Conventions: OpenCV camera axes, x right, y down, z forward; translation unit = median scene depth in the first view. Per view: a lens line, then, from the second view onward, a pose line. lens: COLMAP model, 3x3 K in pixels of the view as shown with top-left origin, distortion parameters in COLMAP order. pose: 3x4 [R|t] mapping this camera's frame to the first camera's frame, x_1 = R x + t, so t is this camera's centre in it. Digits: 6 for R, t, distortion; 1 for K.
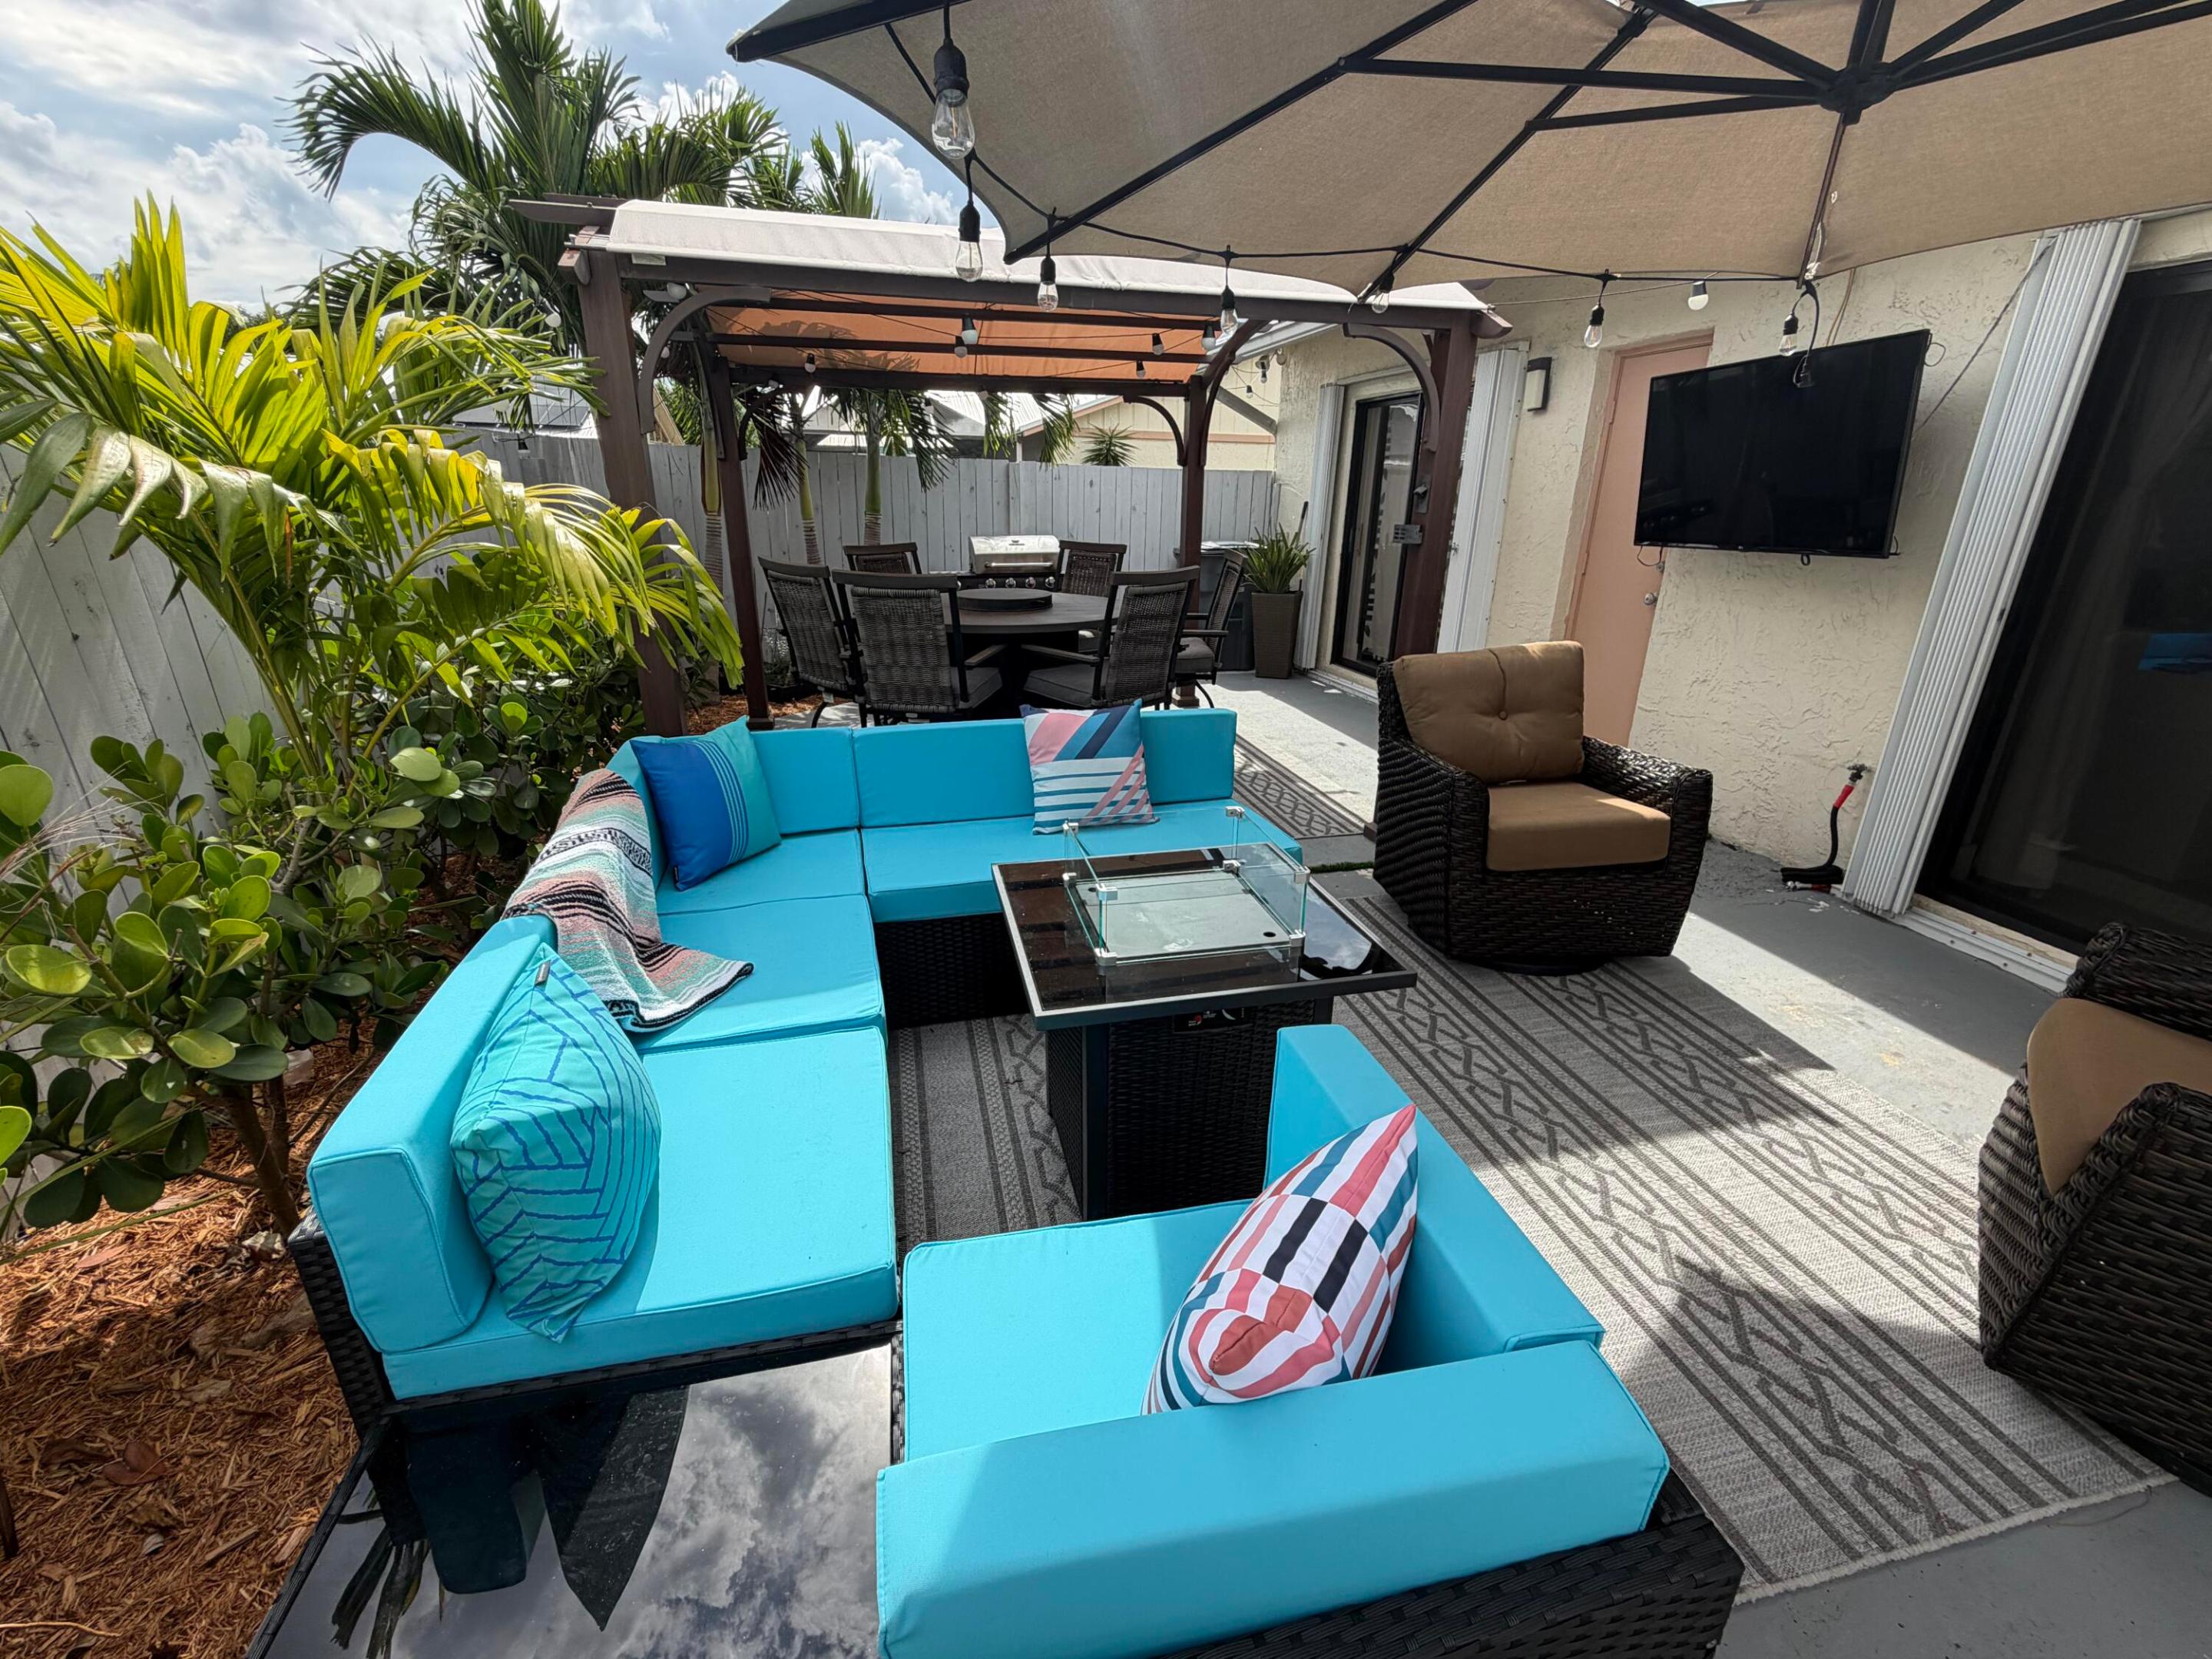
lens RADIAL K [[951.9, 0, 1106.9], [0, 951.9, 827.3], [0, 0, 1]] dist [-0.001460, 0.000793]
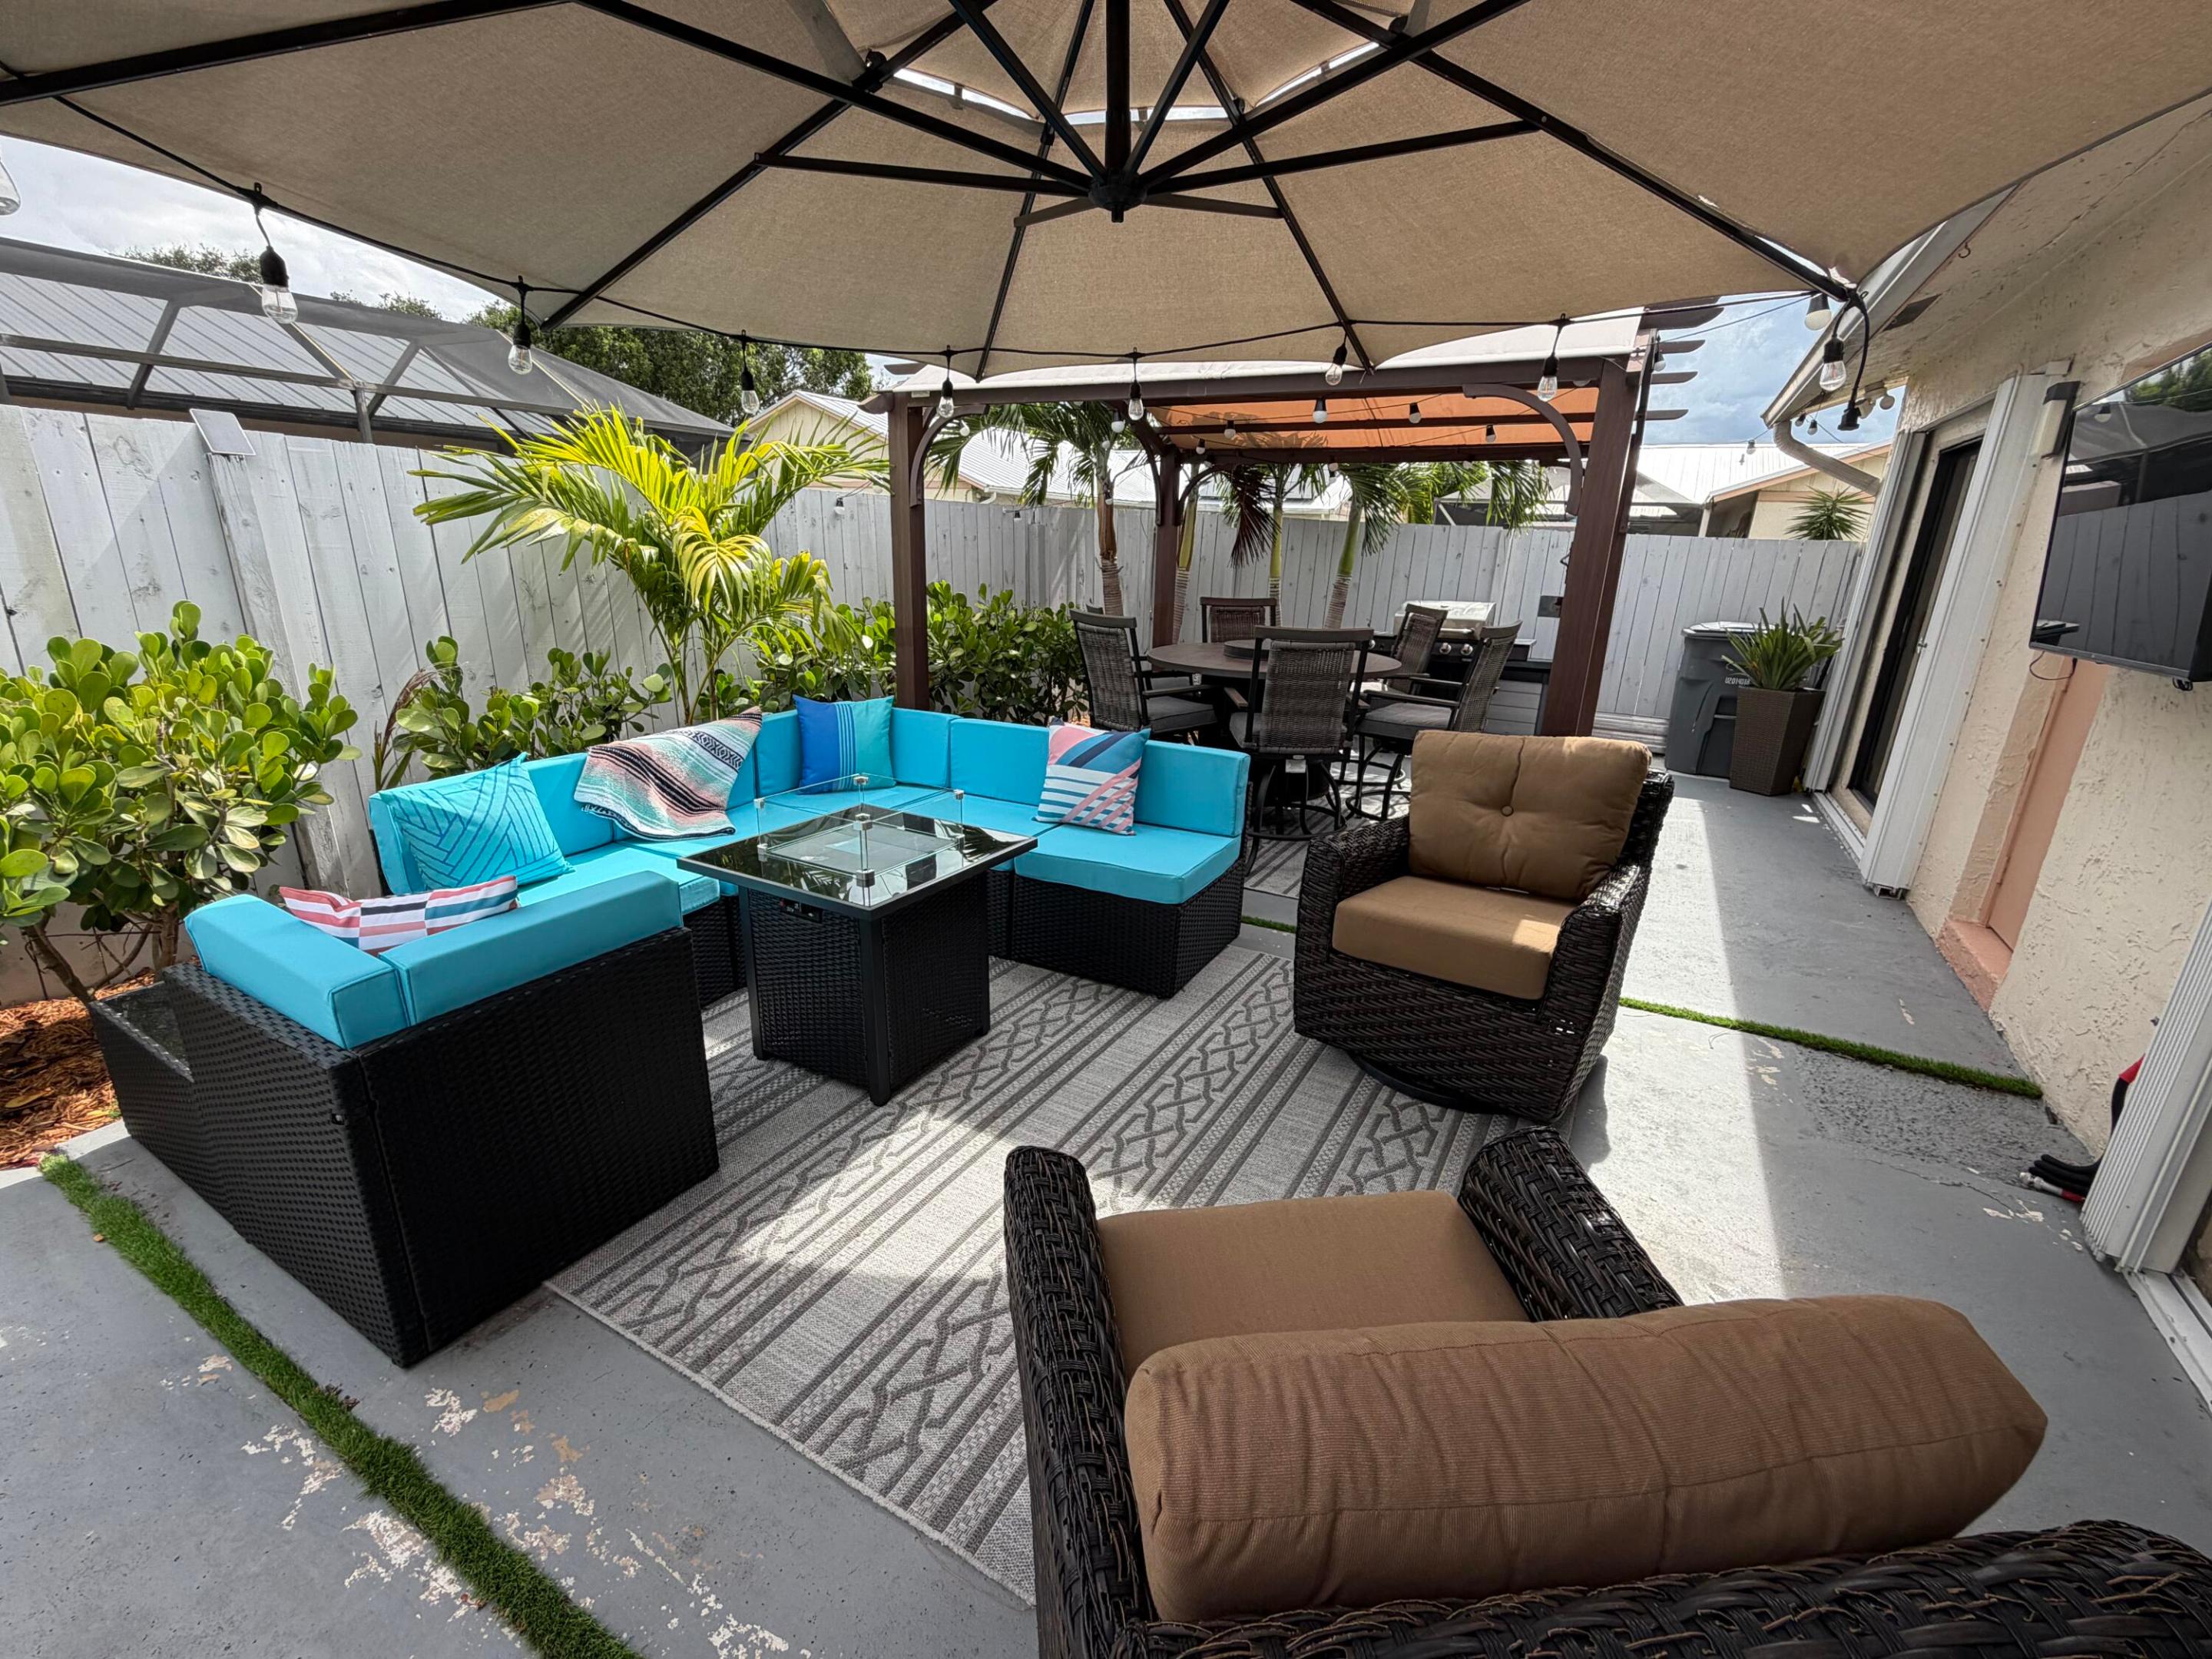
lens RADIAL K [[951.9, 0, 1106.1], [0, 951.9, 835.9], [0, 0, 1]] dist [-0.001460, 0.000793]
pose [[0.733487, 0.210679, -0.646228, 0.692488], [-0.246608, 0.968453, 0.035821, -0.035002], [0.633389, 0.133091, 0.762303, 0.105286]]
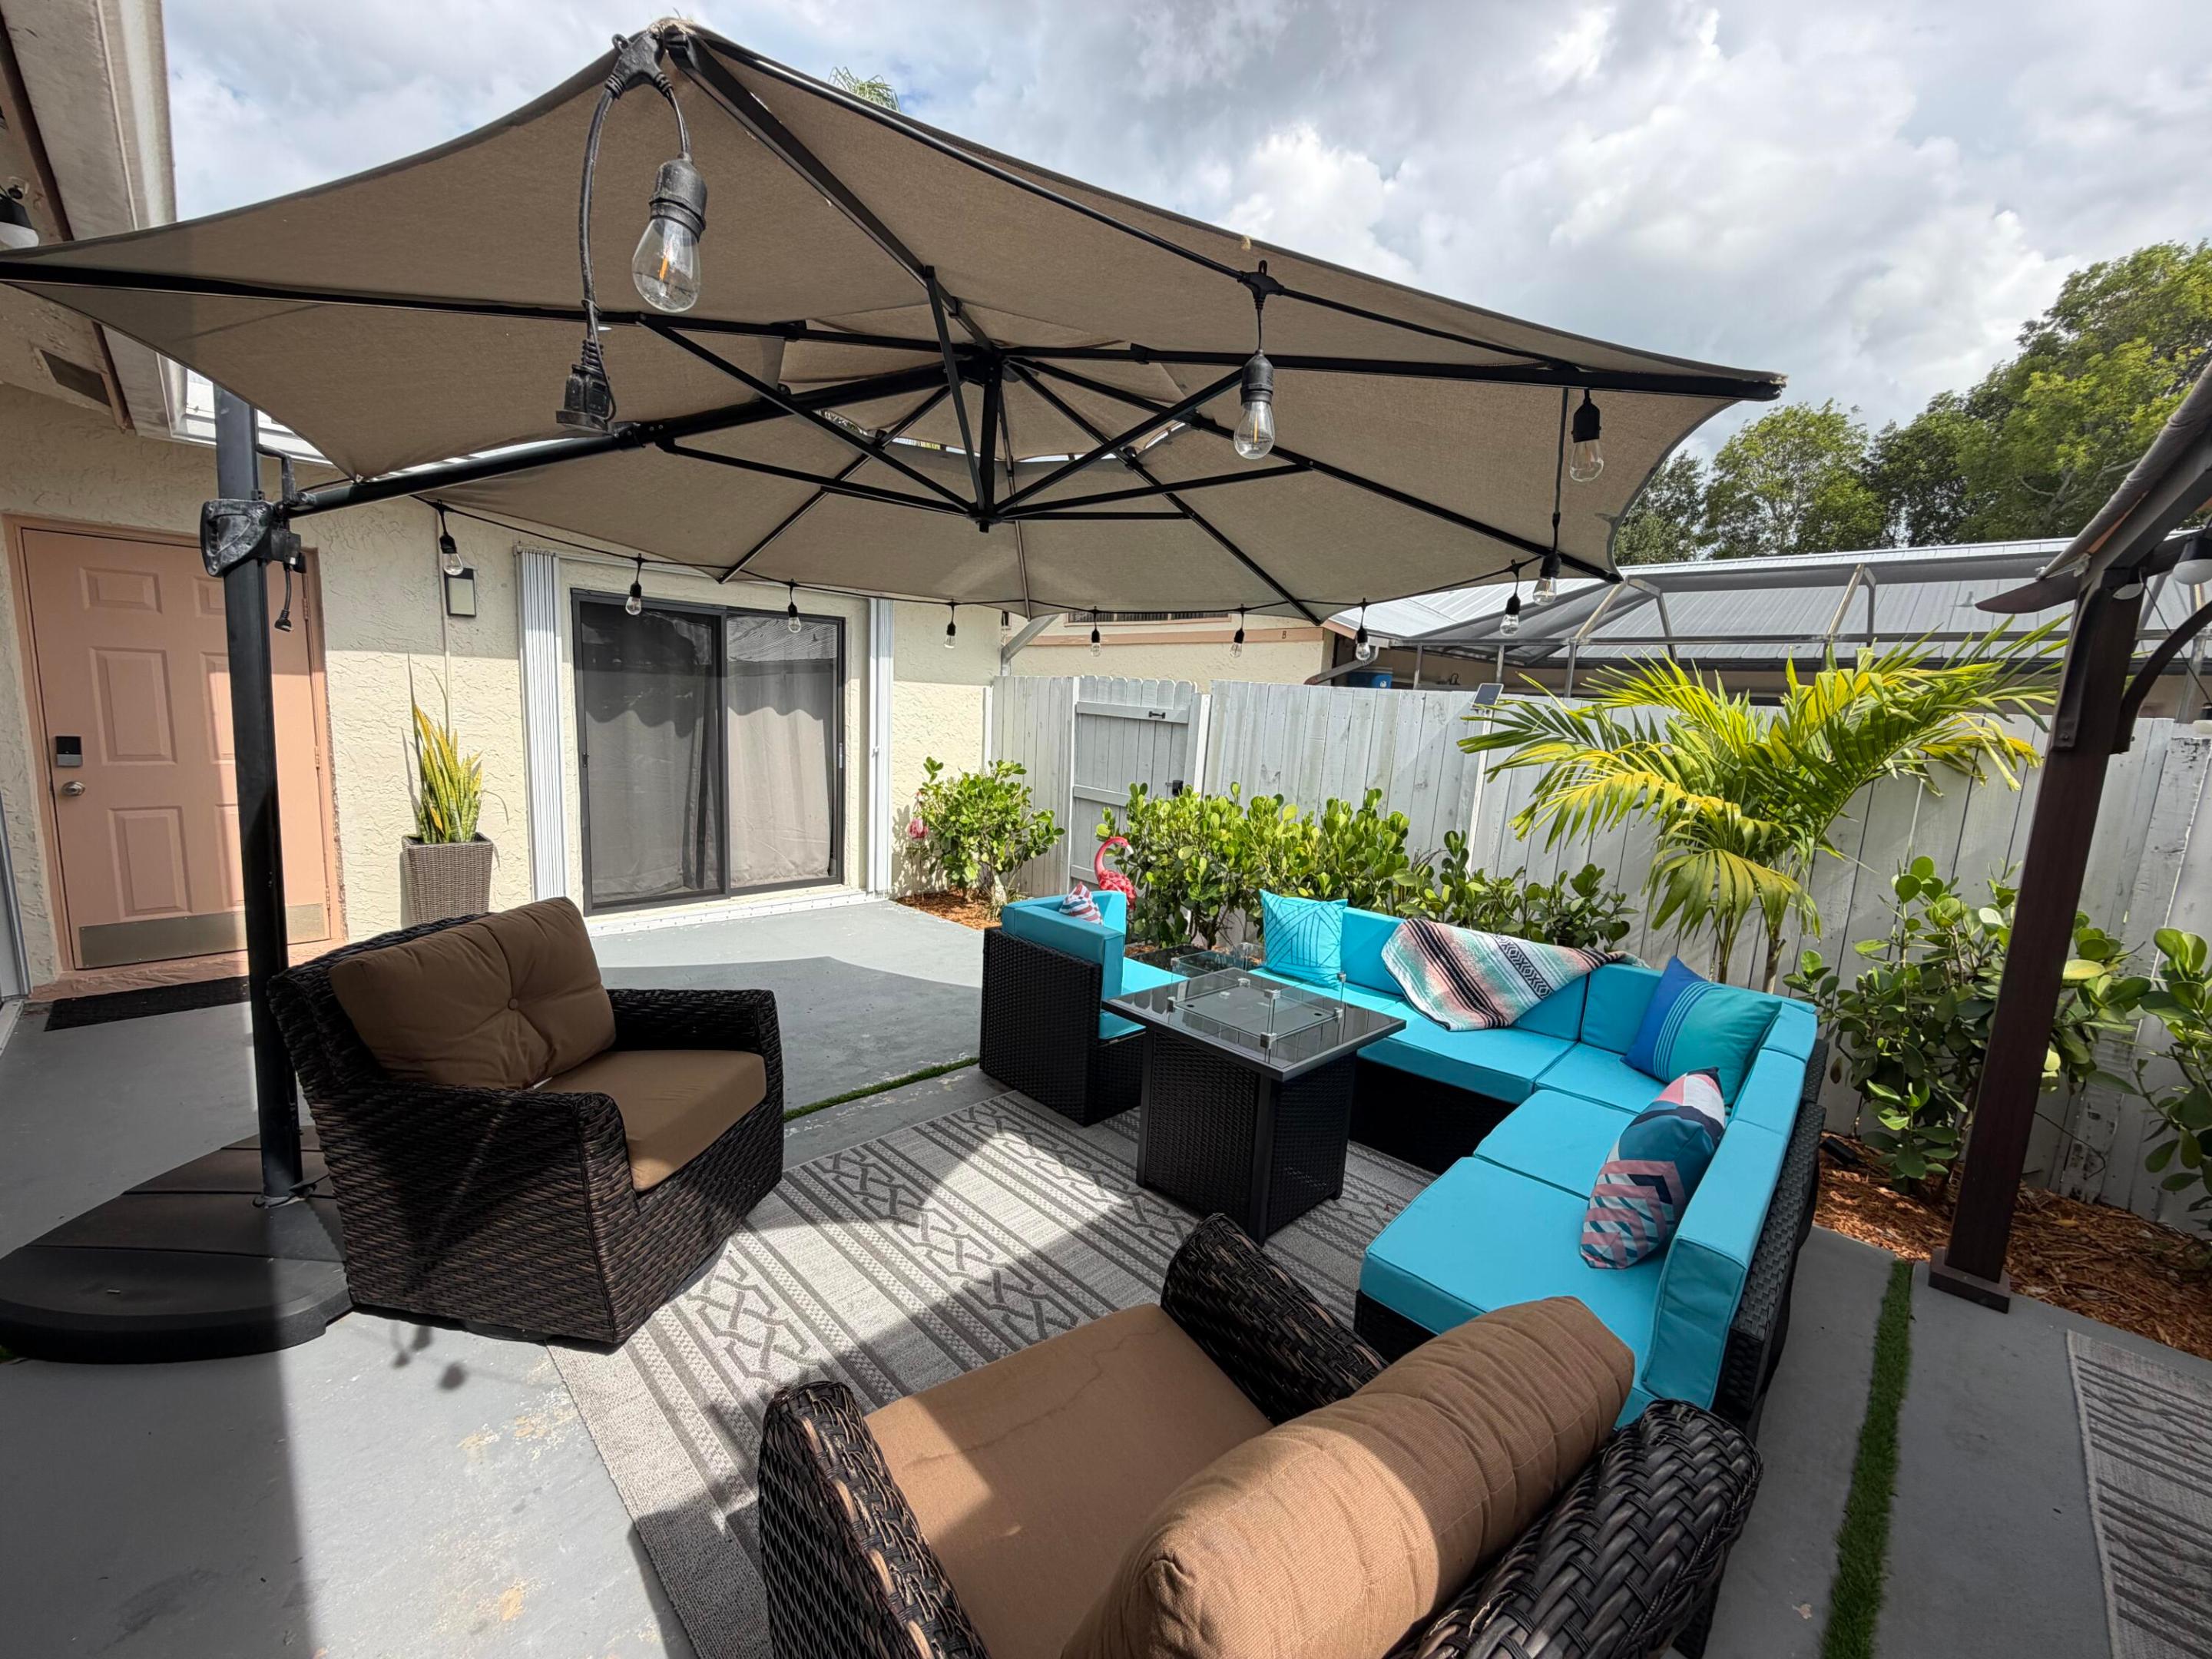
lens RADIAL K [[879.5, 0, 1095.7], [0, 879.5, 842.6], [0, 0, 1]] dist [0.001986, -0.000238]
pose [[-0.854124, 0.023544, -0.519536, 0.598413], [-0.231703, 0.877125, 0.420672, -0.403608], [0.465603, 0.479684, -0.743718, 1.050004]]
